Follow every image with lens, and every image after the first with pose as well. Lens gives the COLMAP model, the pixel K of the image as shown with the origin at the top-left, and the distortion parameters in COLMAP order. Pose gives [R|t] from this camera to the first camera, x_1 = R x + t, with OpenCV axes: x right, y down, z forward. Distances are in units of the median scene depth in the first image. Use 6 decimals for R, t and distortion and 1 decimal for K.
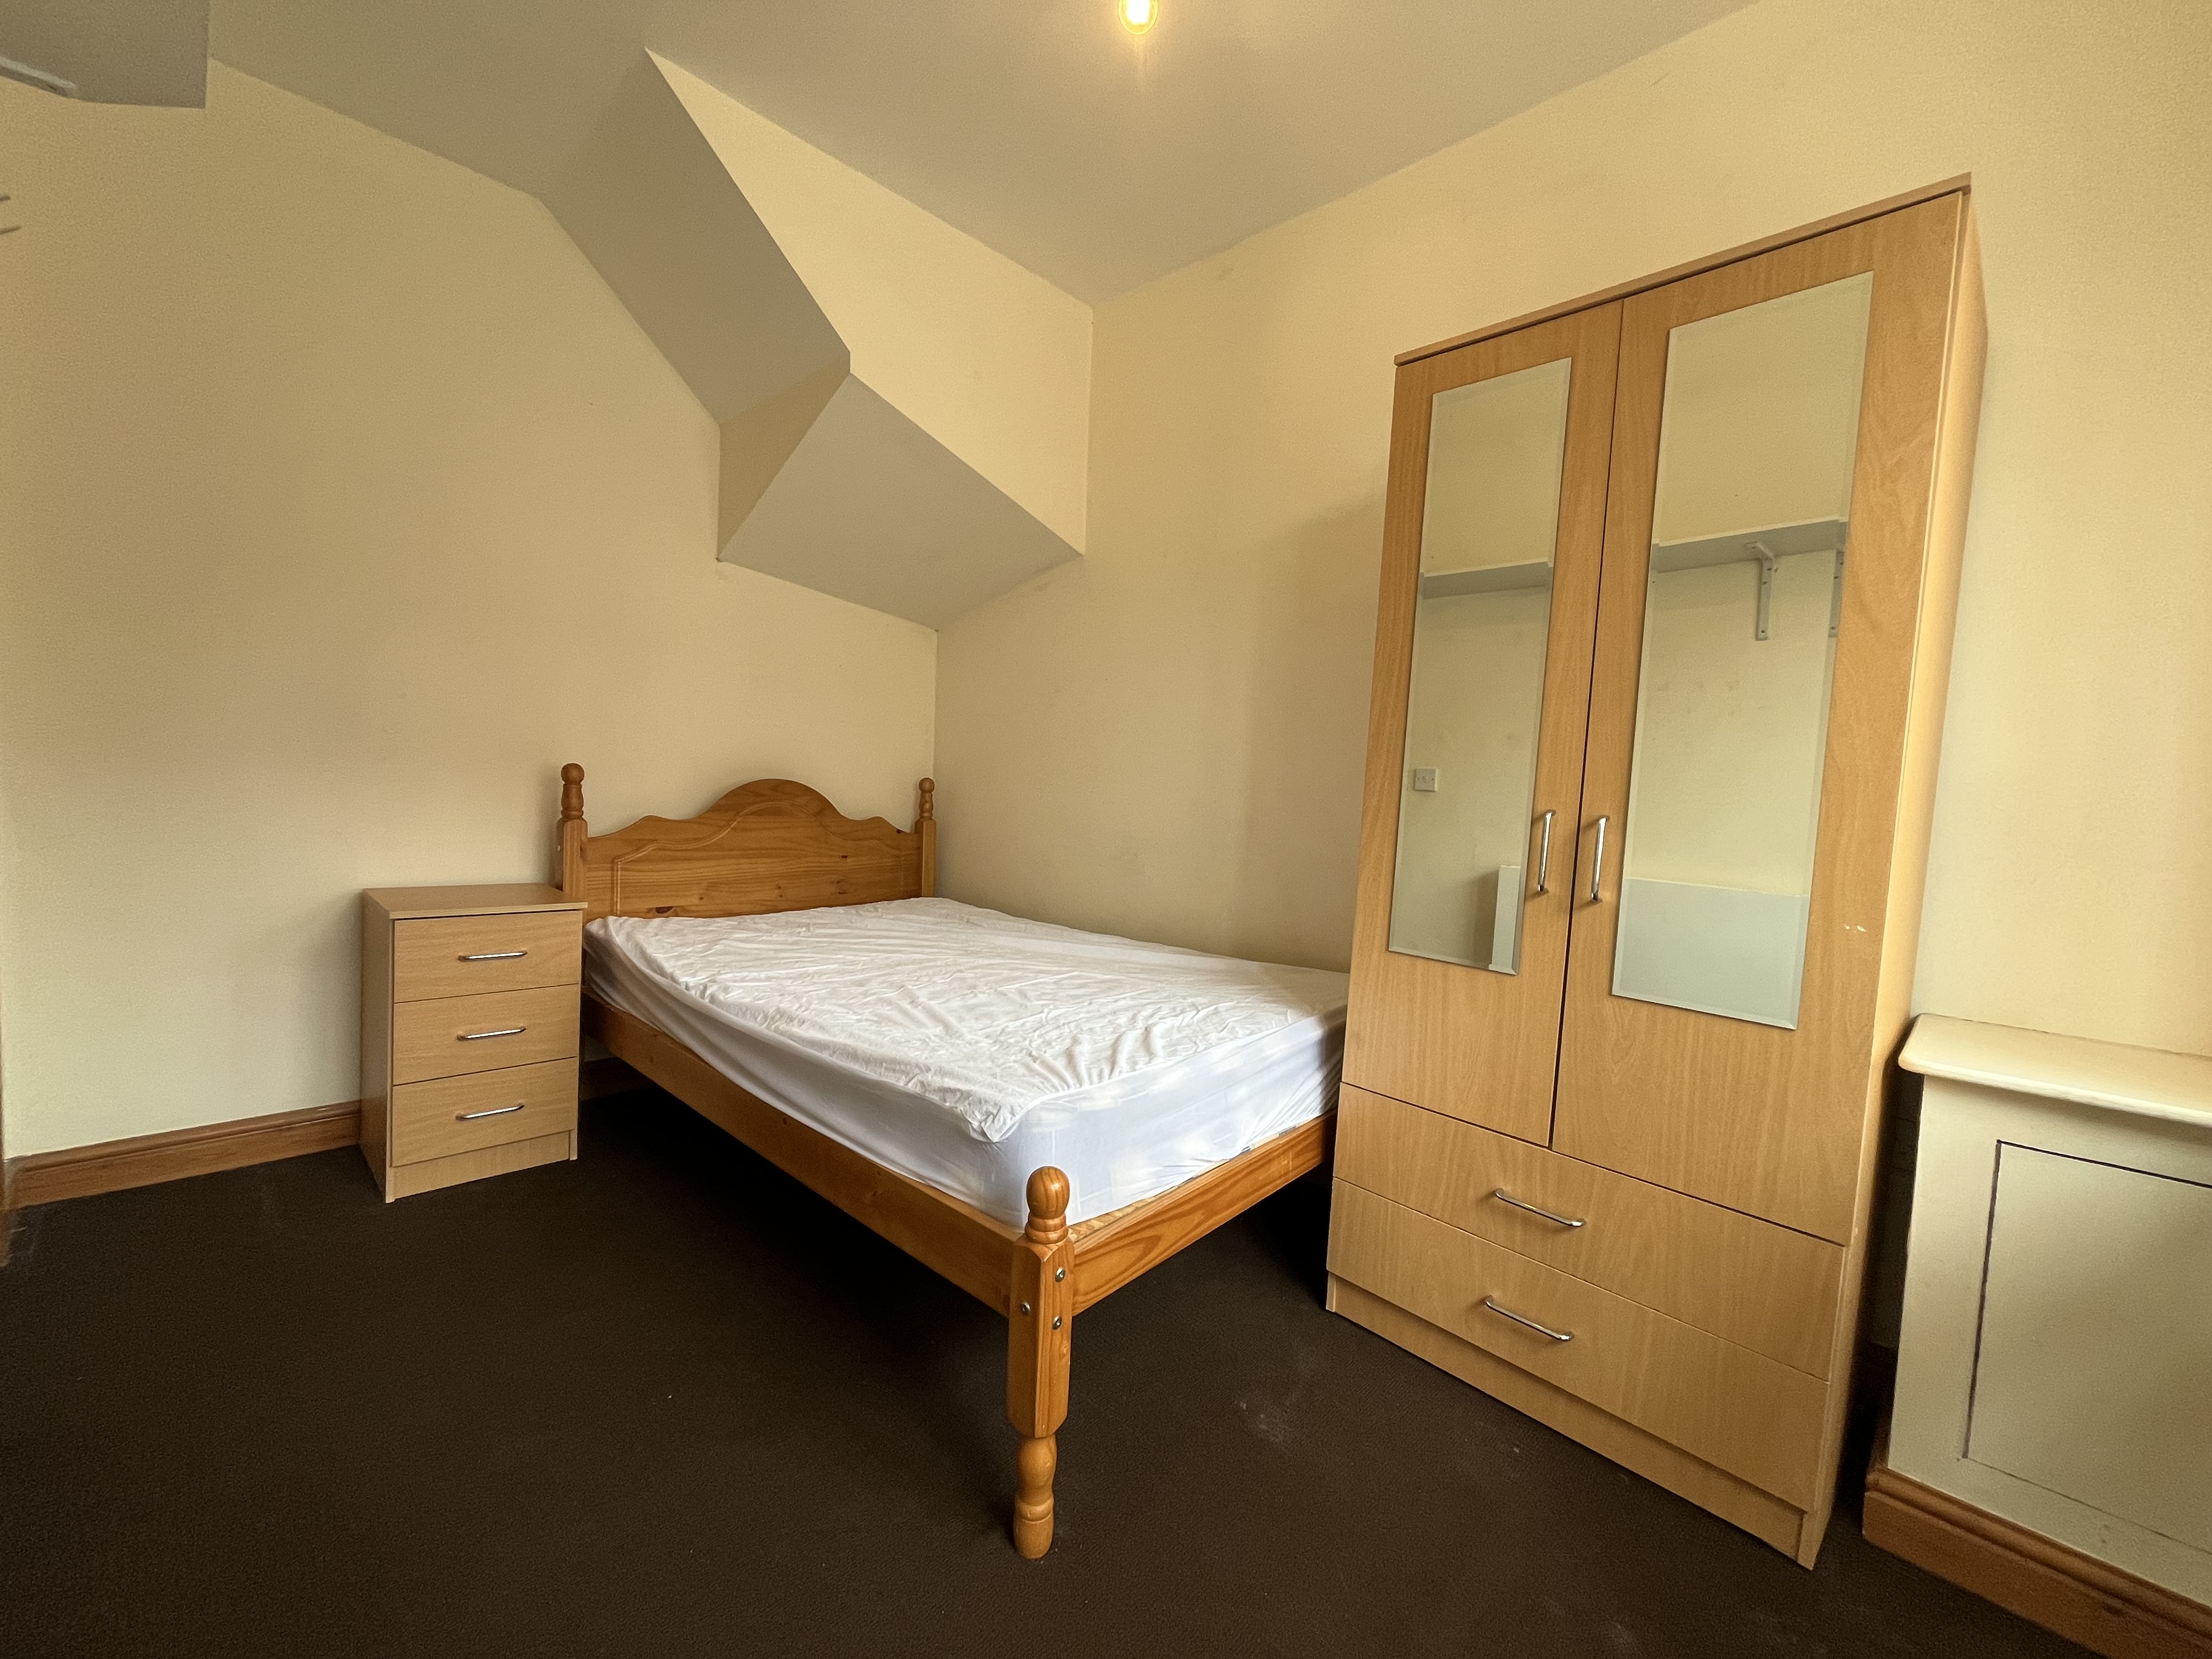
lens RADIAL K [[895.7, 0, 1097.8], [0, 895.7, 829.5], [0, 0, 1]] dist [-0.002093, -0.000028]
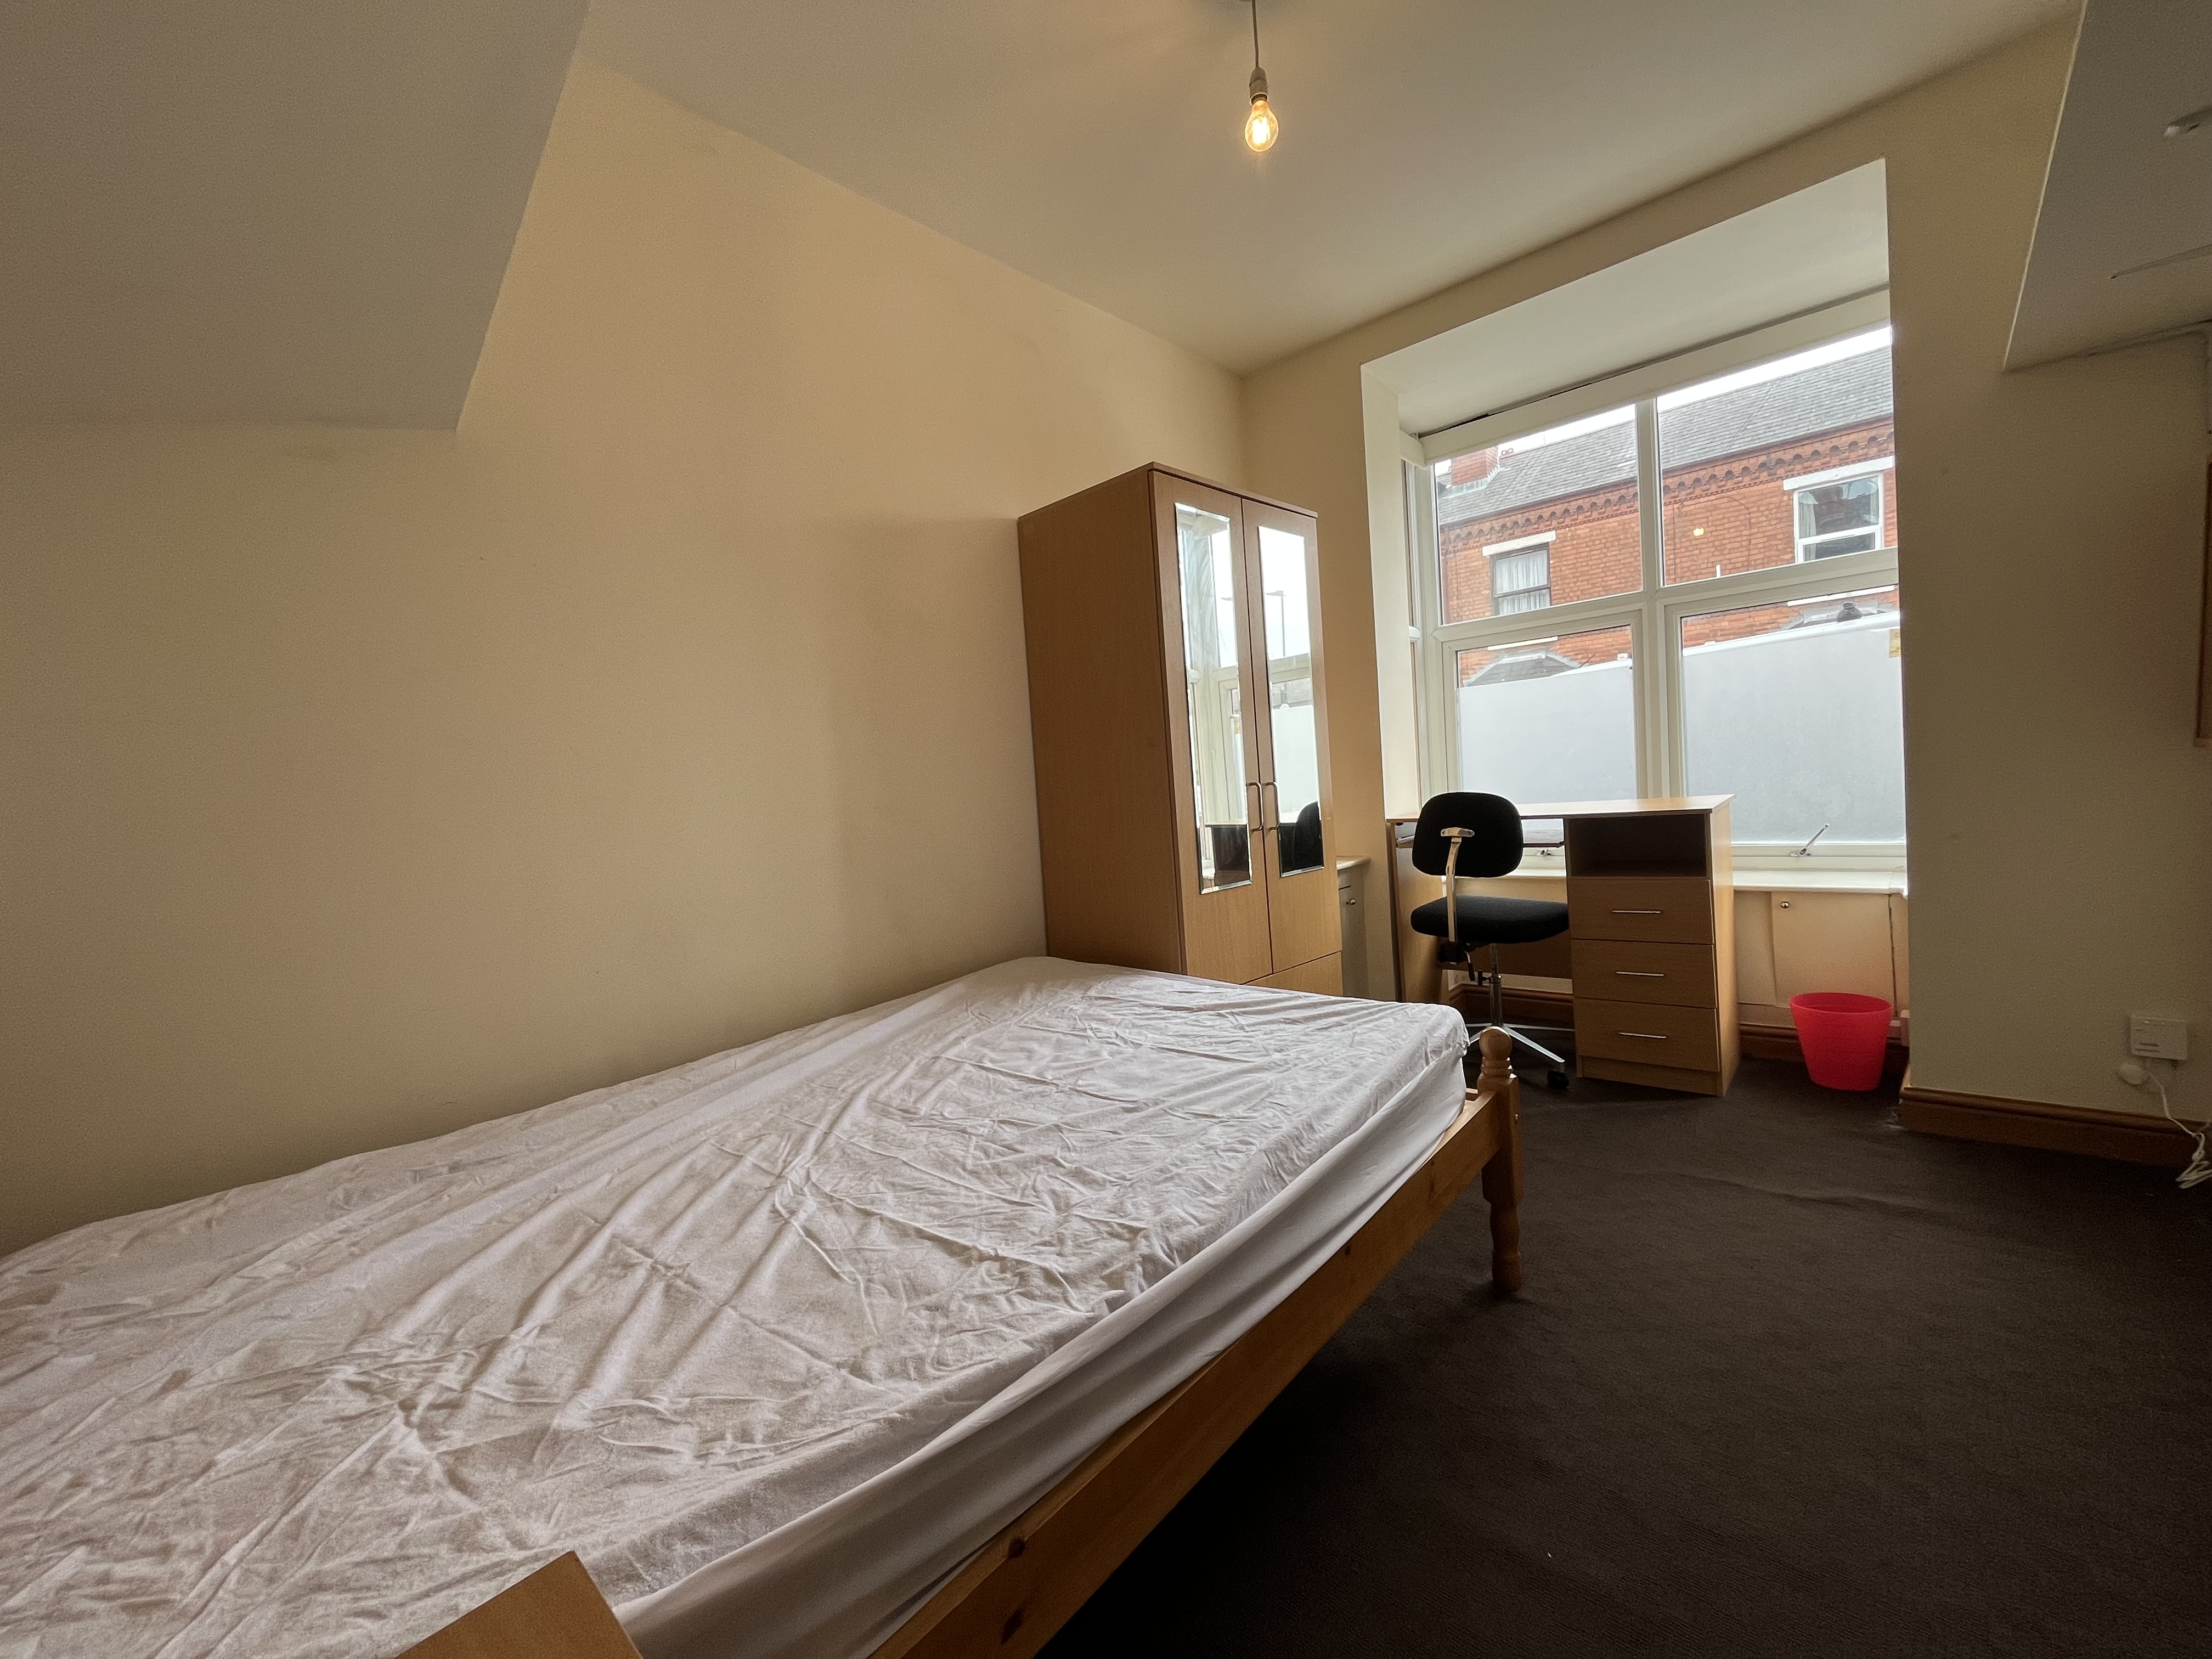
lens RADIAL K [[895.7, 0, 1097.8], [0, 895.7, 829.5], [0, 0, 1]] dist [-0.002093, -0.000028]
pose [[-0.046489, -0.089532, 0.994898, -0.997227], [0.121114, 0.988122, 0.094582, -0.112227], [-0.991549, 0.124894, -0.035093, 1.130351]]
